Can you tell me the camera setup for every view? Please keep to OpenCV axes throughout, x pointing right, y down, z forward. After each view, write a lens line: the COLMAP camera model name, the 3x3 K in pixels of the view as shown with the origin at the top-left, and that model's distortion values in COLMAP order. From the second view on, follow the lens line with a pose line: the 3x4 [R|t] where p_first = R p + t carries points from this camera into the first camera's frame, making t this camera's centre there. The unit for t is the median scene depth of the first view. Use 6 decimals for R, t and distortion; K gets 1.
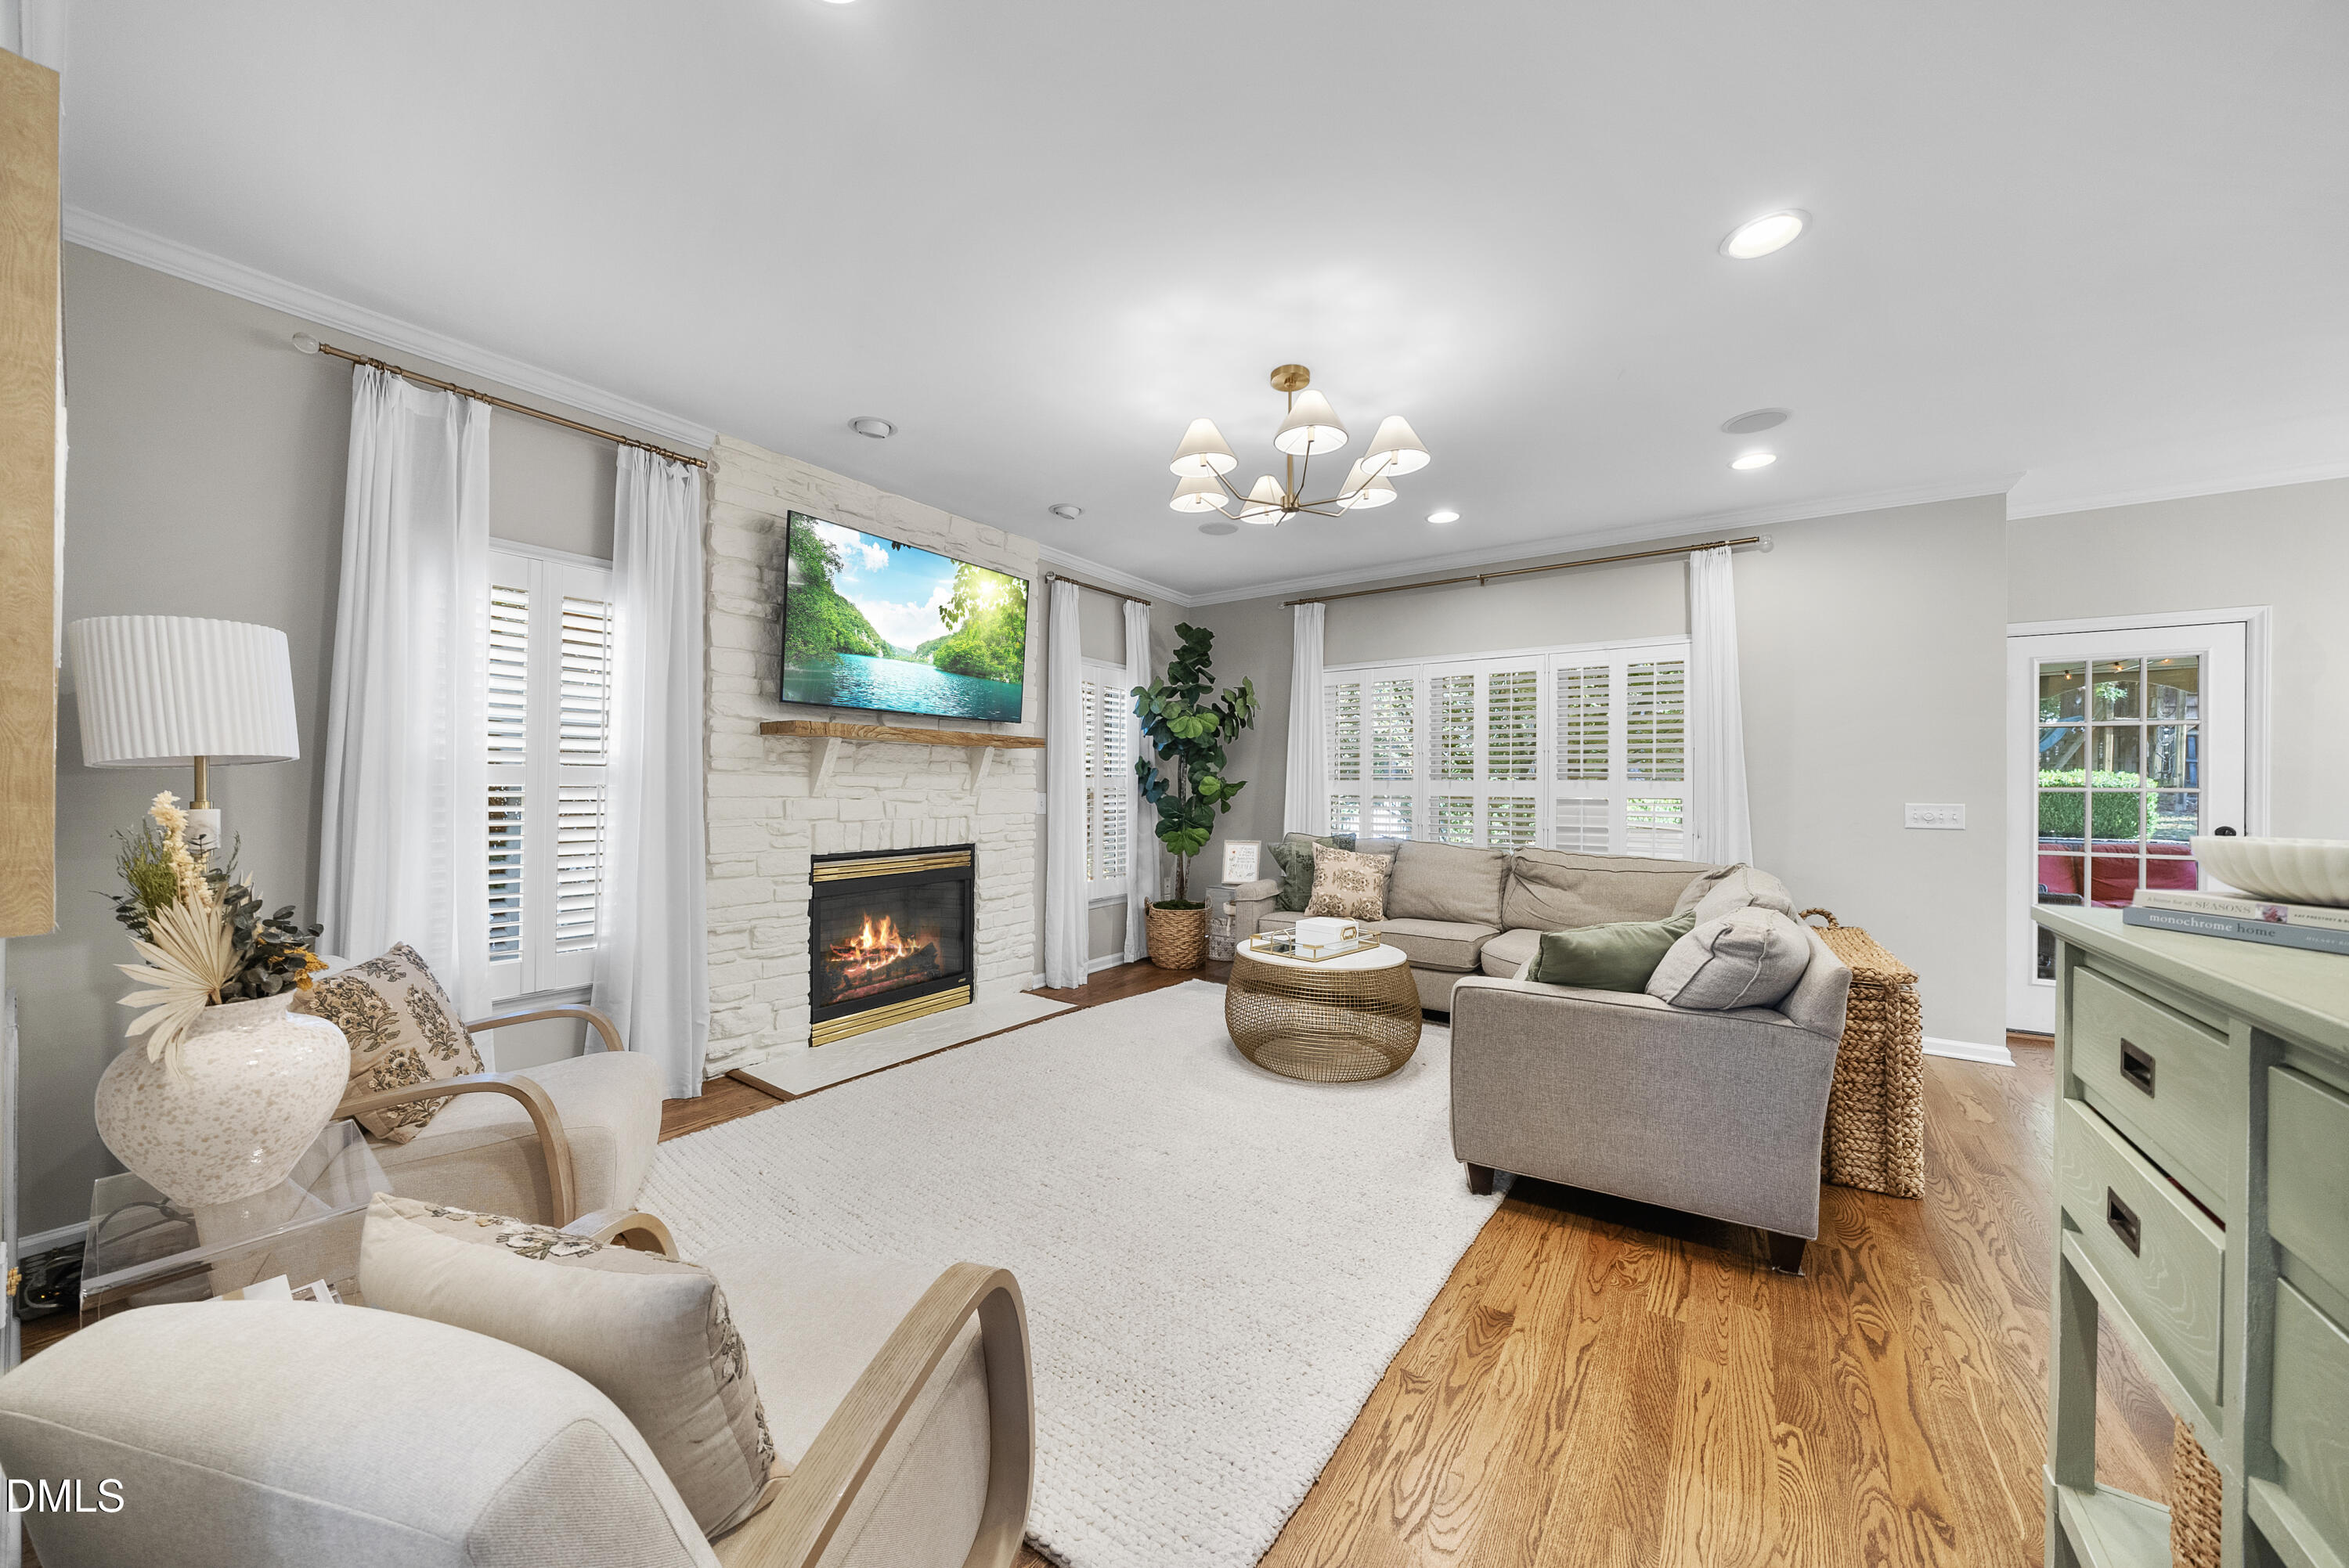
lens RADIAL K [[810.1, 0, 1170.2], [0, 810.1, 796.6], [0, 0, 1]] dist [0.001687, 0.000105]
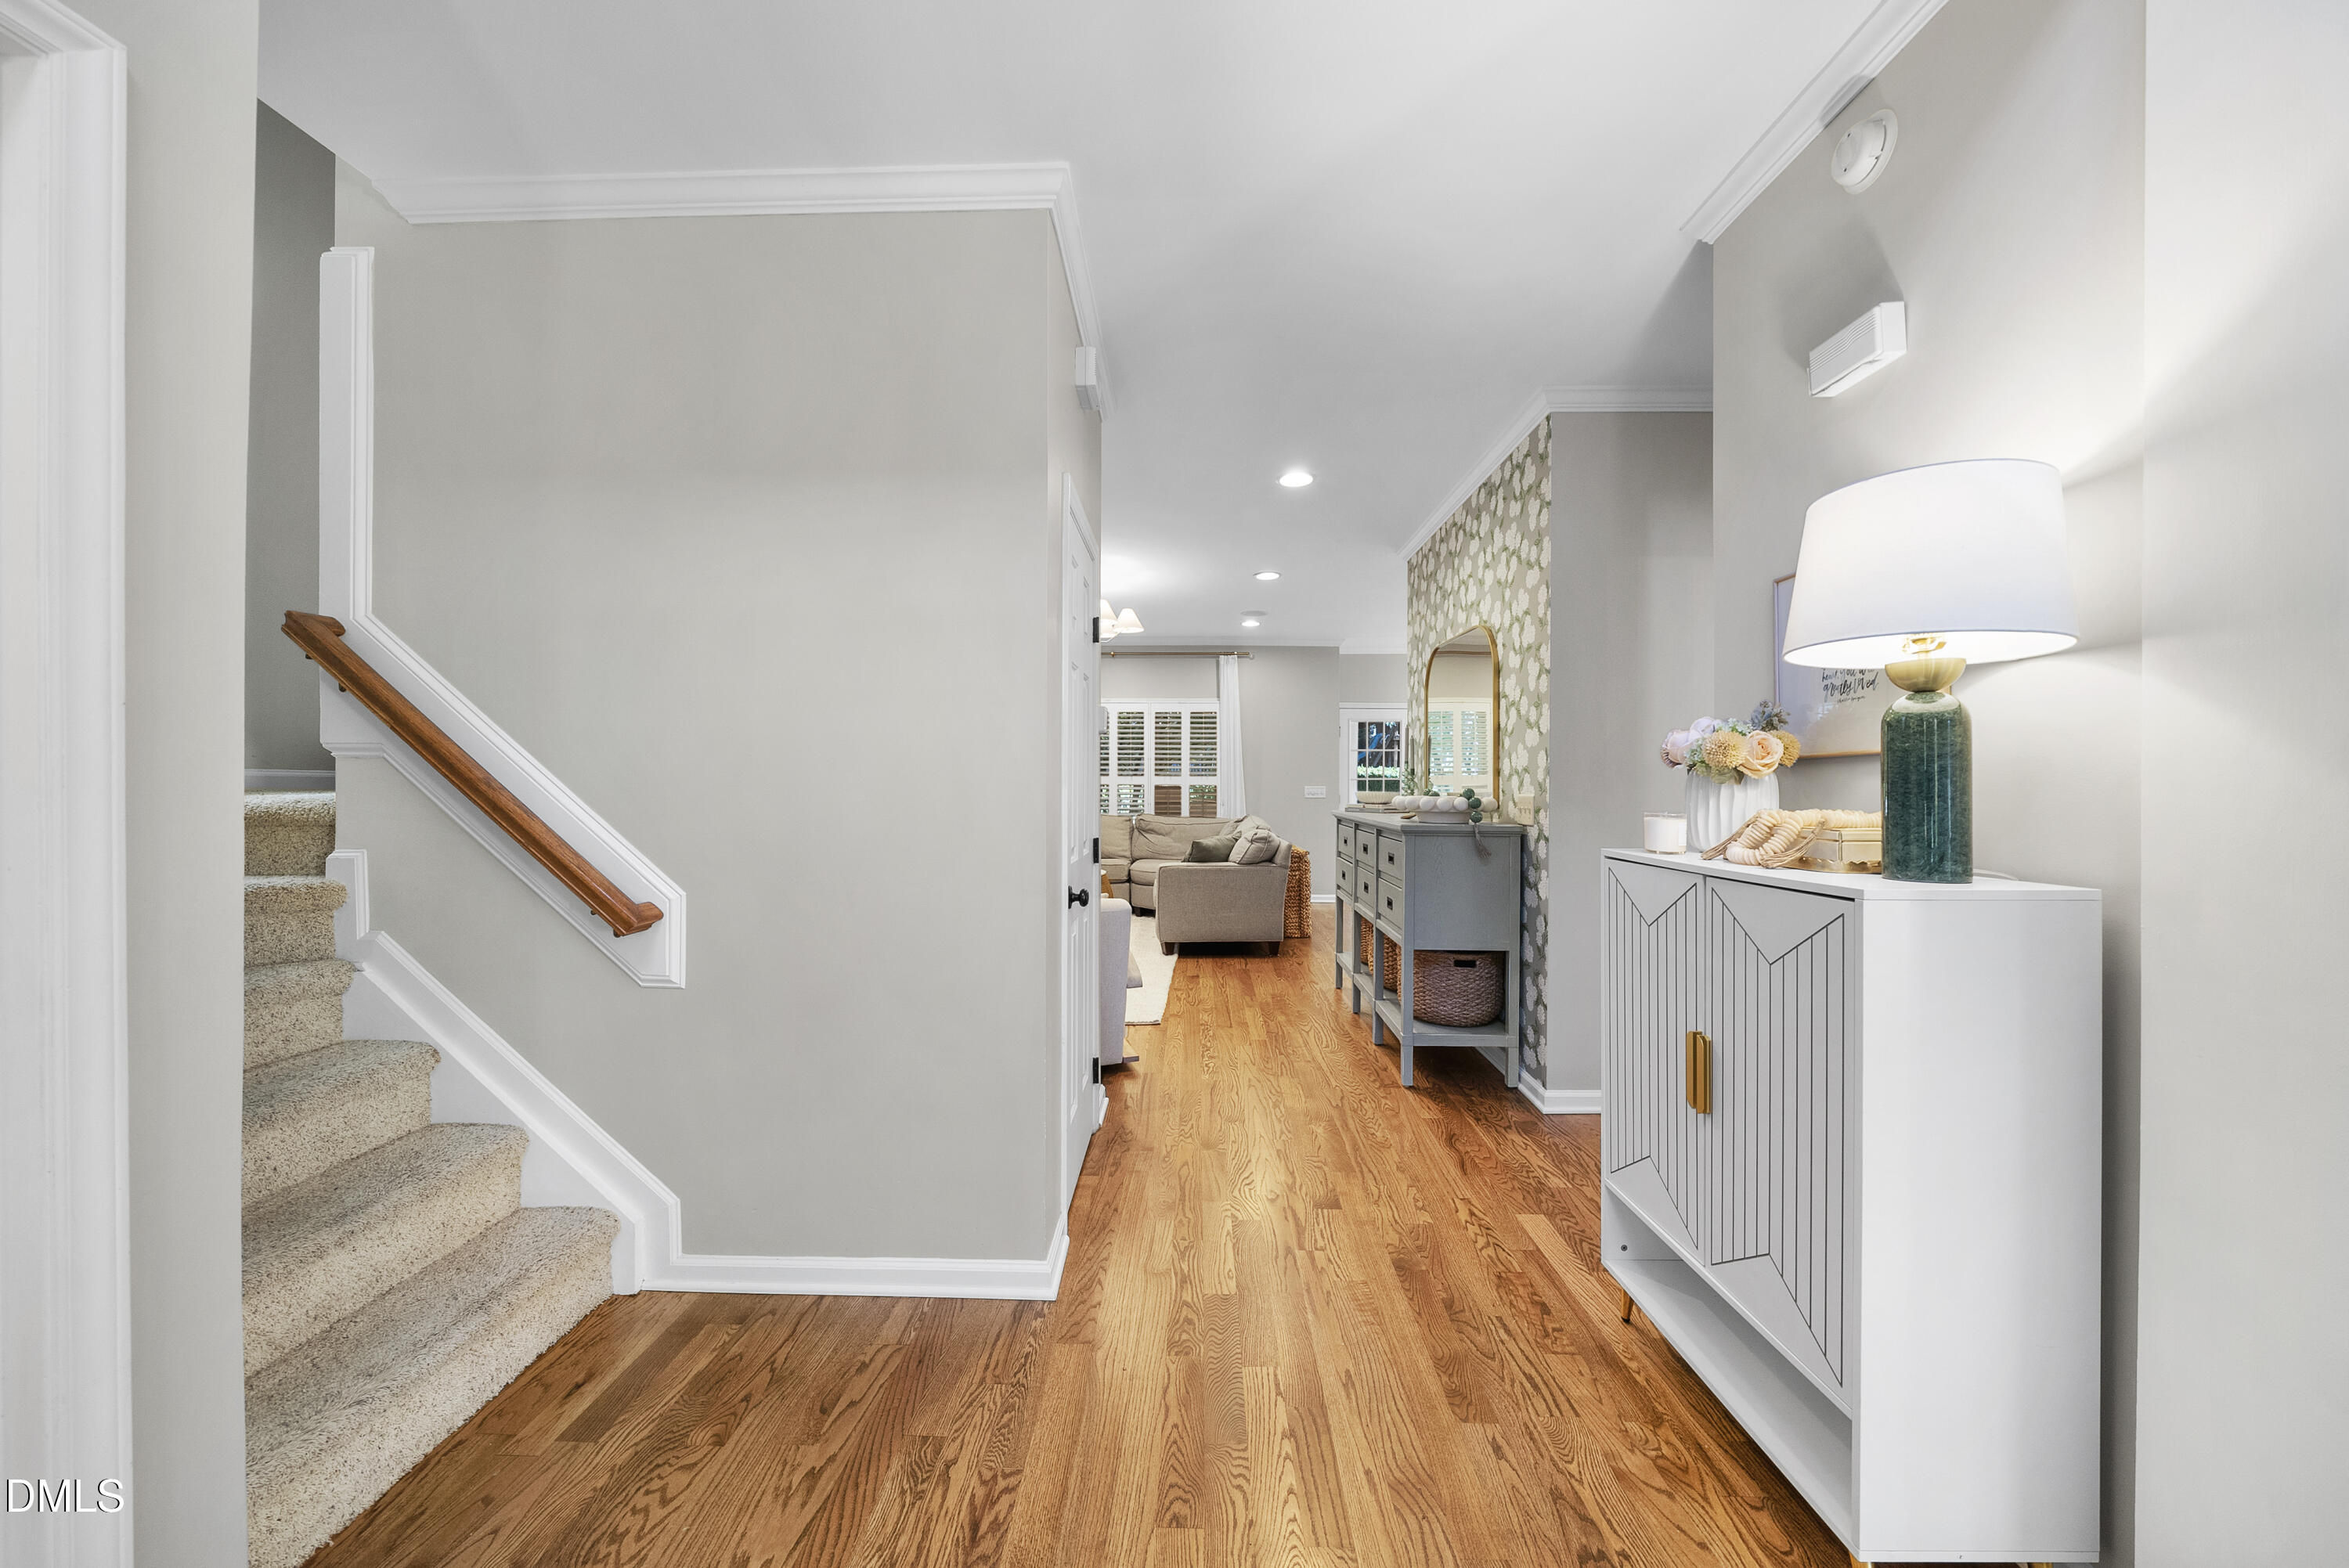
lens RADIAL K [[810.1, 0, 1174.7], [0, 810.1, 788.9], [0, 0, 1]] dist [0.001687, 0.000105]
pose [[0.837762, -0.006136, 0.546002, -0.550406], [0.005422, 0.999981, 0.002918, 0.005521], [-0.546009, 0.000516, 0.837779, -0.603775]]
